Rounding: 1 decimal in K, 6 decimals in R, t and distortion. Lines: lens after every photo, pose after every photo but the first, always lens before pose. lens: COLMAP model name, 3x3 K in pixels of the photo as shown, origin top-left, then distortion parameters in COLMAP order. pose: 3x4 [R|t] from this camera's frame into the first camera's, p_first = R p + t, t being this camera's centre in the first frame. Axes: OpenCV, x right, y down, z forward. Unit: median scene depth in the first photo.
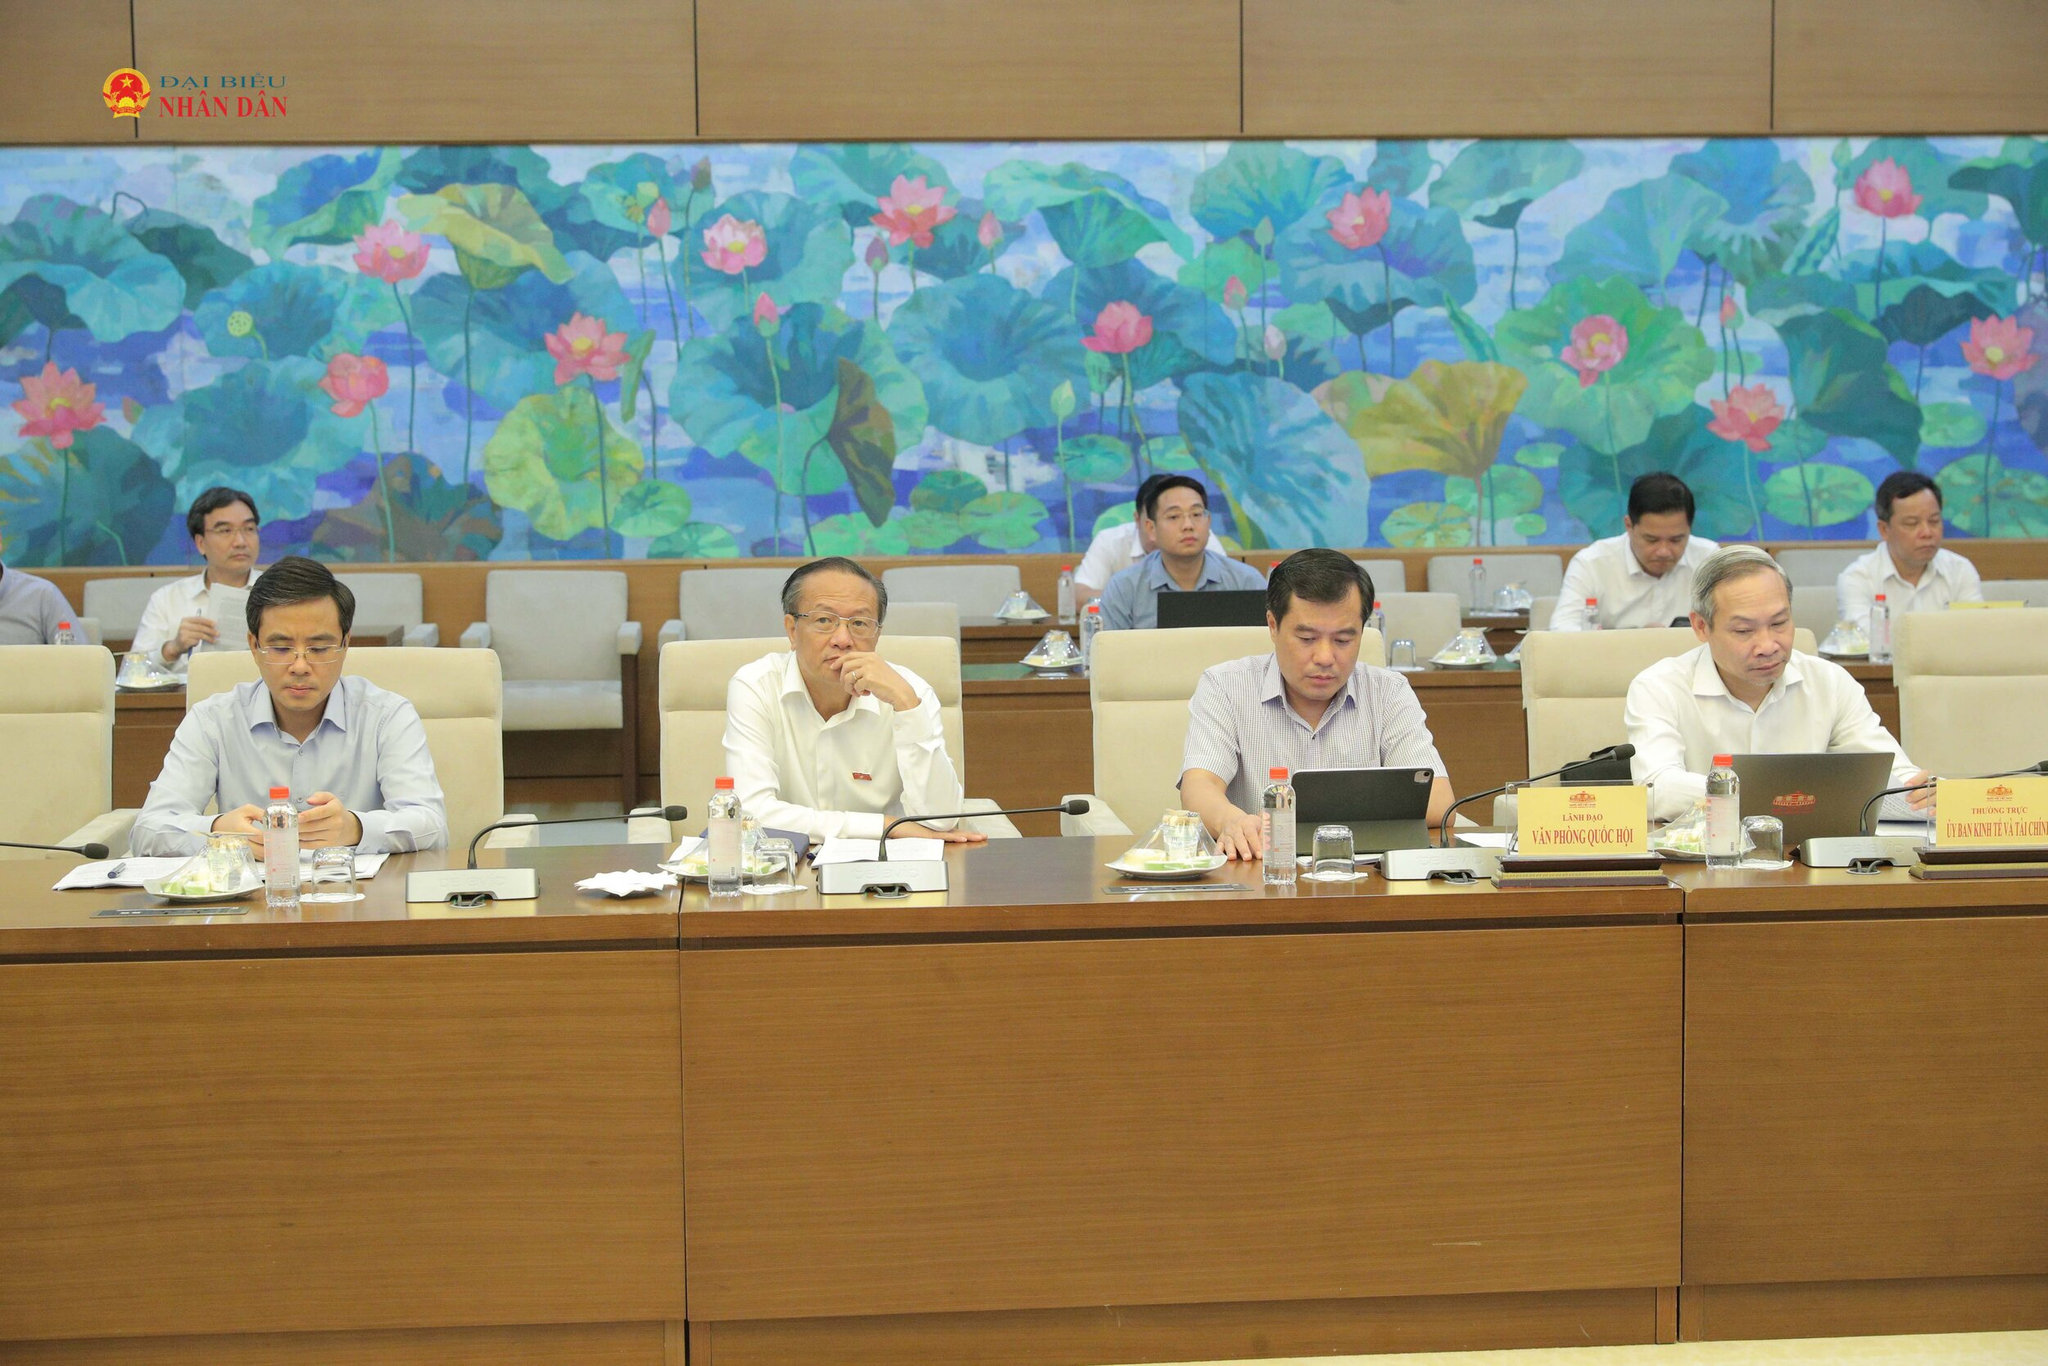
lens RADIAL K [[3365.4, 0, 1024.0], [0, 3365.4, 683.0], [0, 0, 1]] dist [-0.026087, -0.041224]
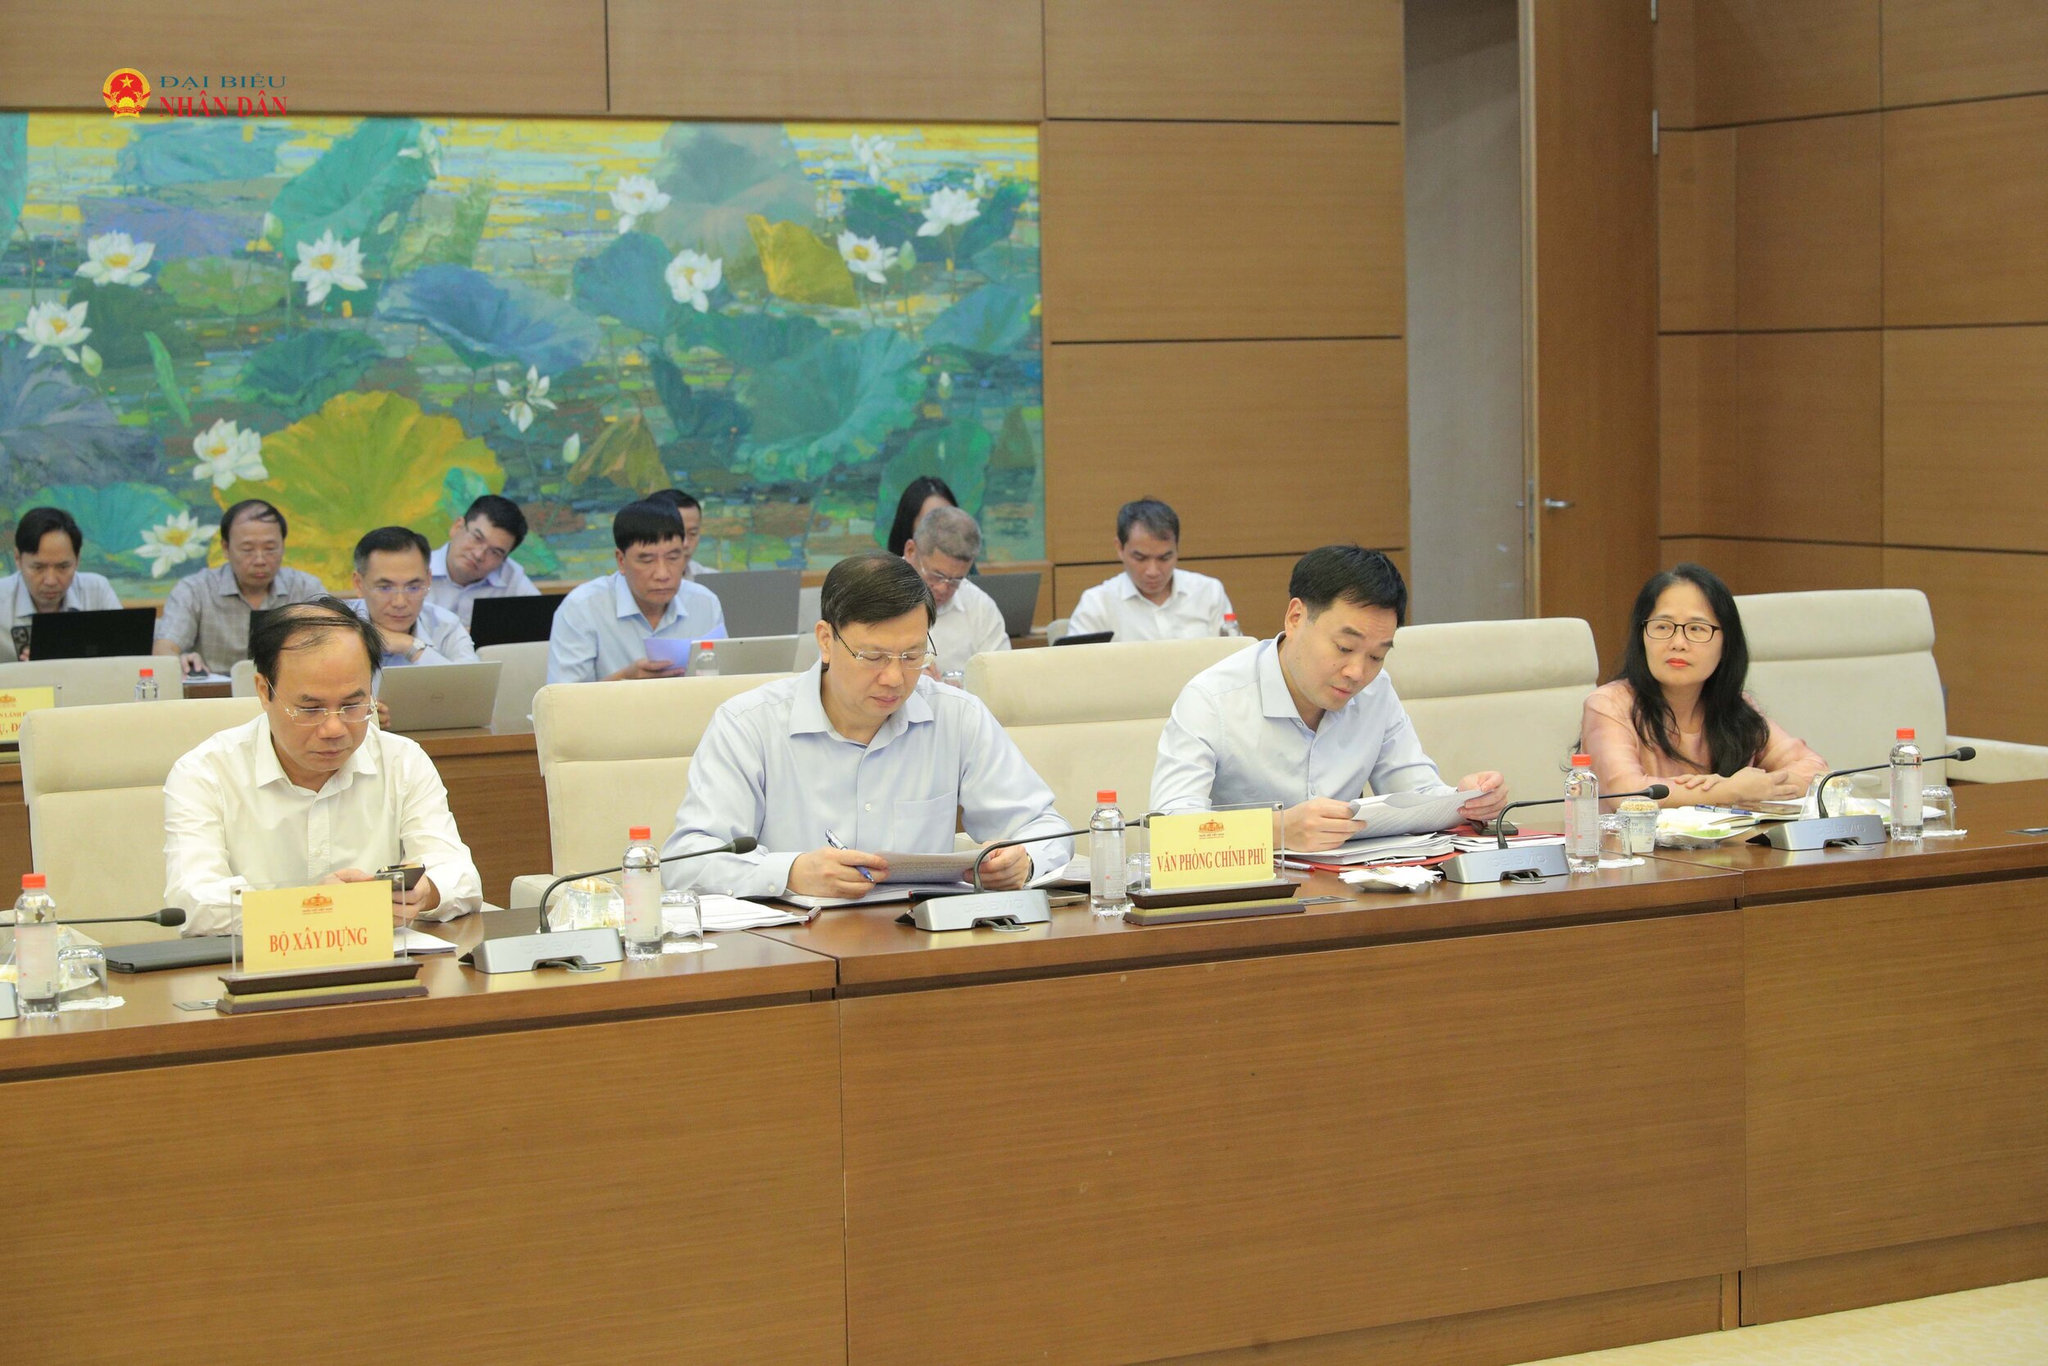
lens RADIAL K [[4064.6, 0, 1024.0], [0, 4064.6, 683.0], [0, 0, 1]] dist [0.082902, 0.036780]
pose [[0.913044, -0.036873, 0.406190, -0.317062], [0.046083, 0.998854, -0.012913, 0.006068], [-0.405248, 0.030509, 0.913697, -0.025174]]
